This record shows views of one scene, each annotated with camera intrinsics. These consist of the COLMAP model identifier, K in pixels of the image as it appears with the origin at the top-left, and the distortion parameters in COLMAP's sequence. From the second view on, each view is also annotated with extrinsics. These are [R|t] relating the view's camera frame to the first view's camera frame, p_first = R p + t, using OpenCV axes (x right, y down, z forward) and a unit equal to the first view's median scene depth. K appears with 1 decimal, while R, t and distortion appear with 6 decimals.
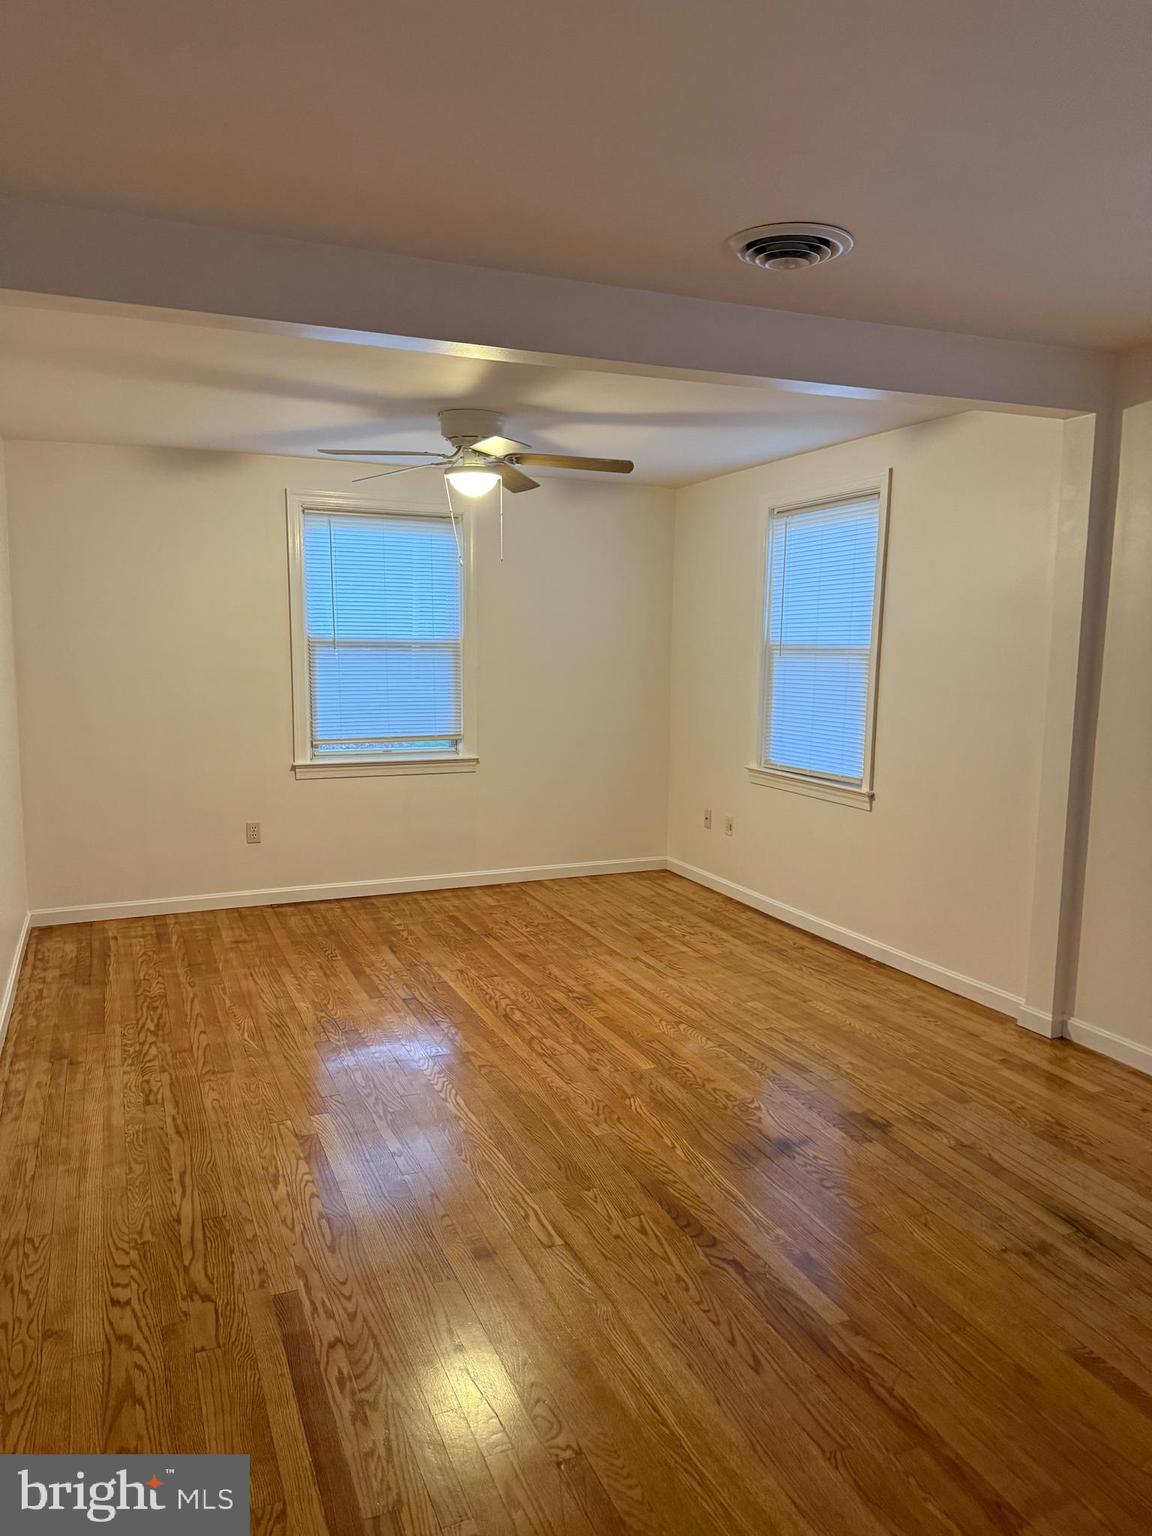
lens RADIAL K [[1092.4, 0, 576.8], [0, 1092.4, 769.3], [0, 0, 1]] dist [-0.004055, -0.007304]
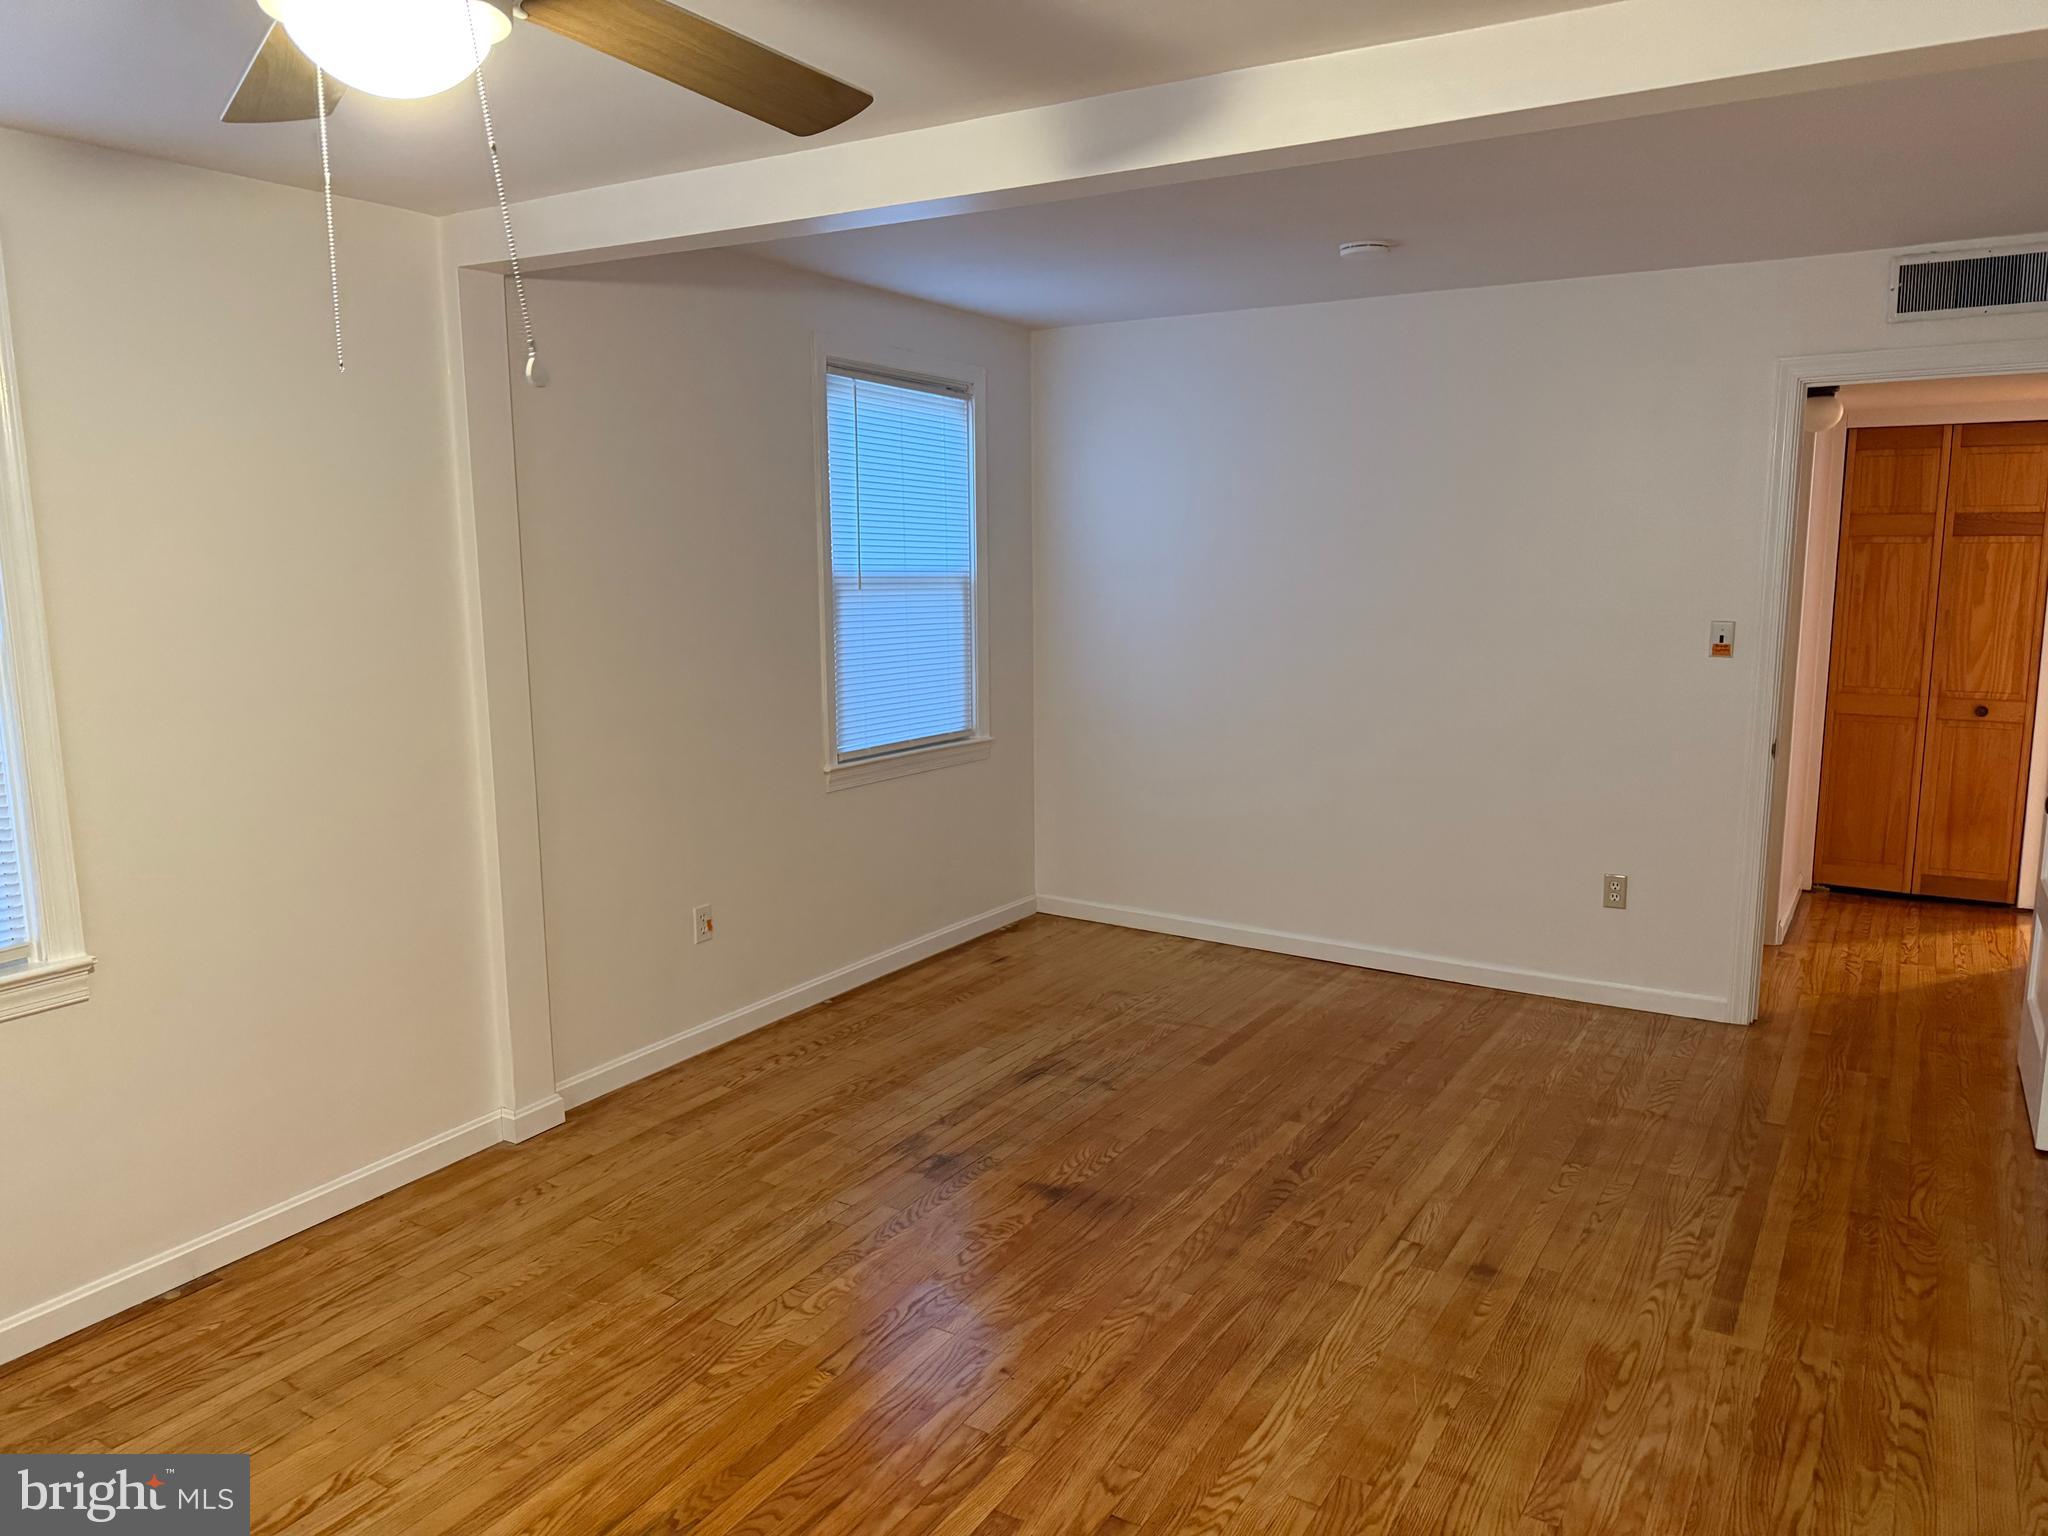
lens RADIAL K [[1456.5, 0, 1028.9], [0, 1456.5, 765.6], [0, 0, 1]] dist [-0.004055, -0.007304]
pose [[-0.576557, -0.142790, 0.804483, -0.743526], [0.111102, 0.961765, 0.250330, -0.288241], [-0.809468, 0.233709, -0.538648, 1.775082]]
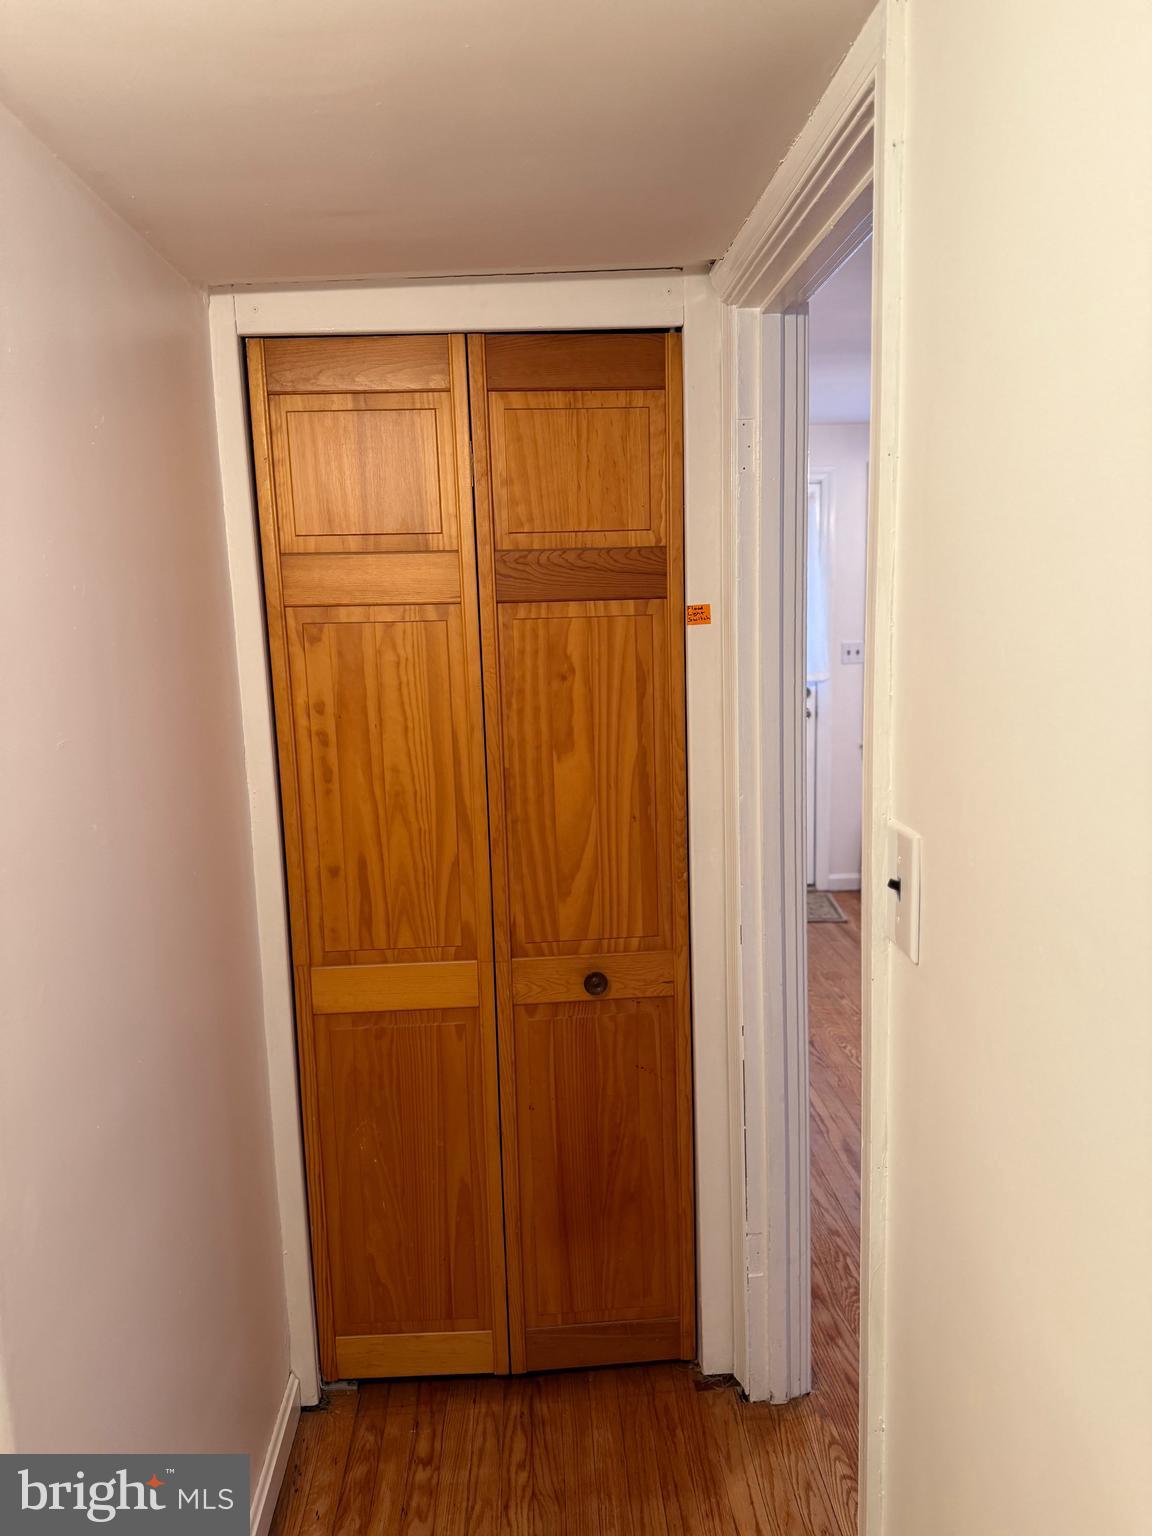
lens RADIAL K [[1092.4, 0, 576.8], [0, 1092.4, 768.6], [0, 0, 1]] dist [-0.004055, -0.007304]
pose [[-0.933813, -0.046269, 0.354756, -0.364323], [0.061110, 0.956399, 0.285598, -0.141087], [-0.352503, 0.288374, -0.890271, 0.833916]]
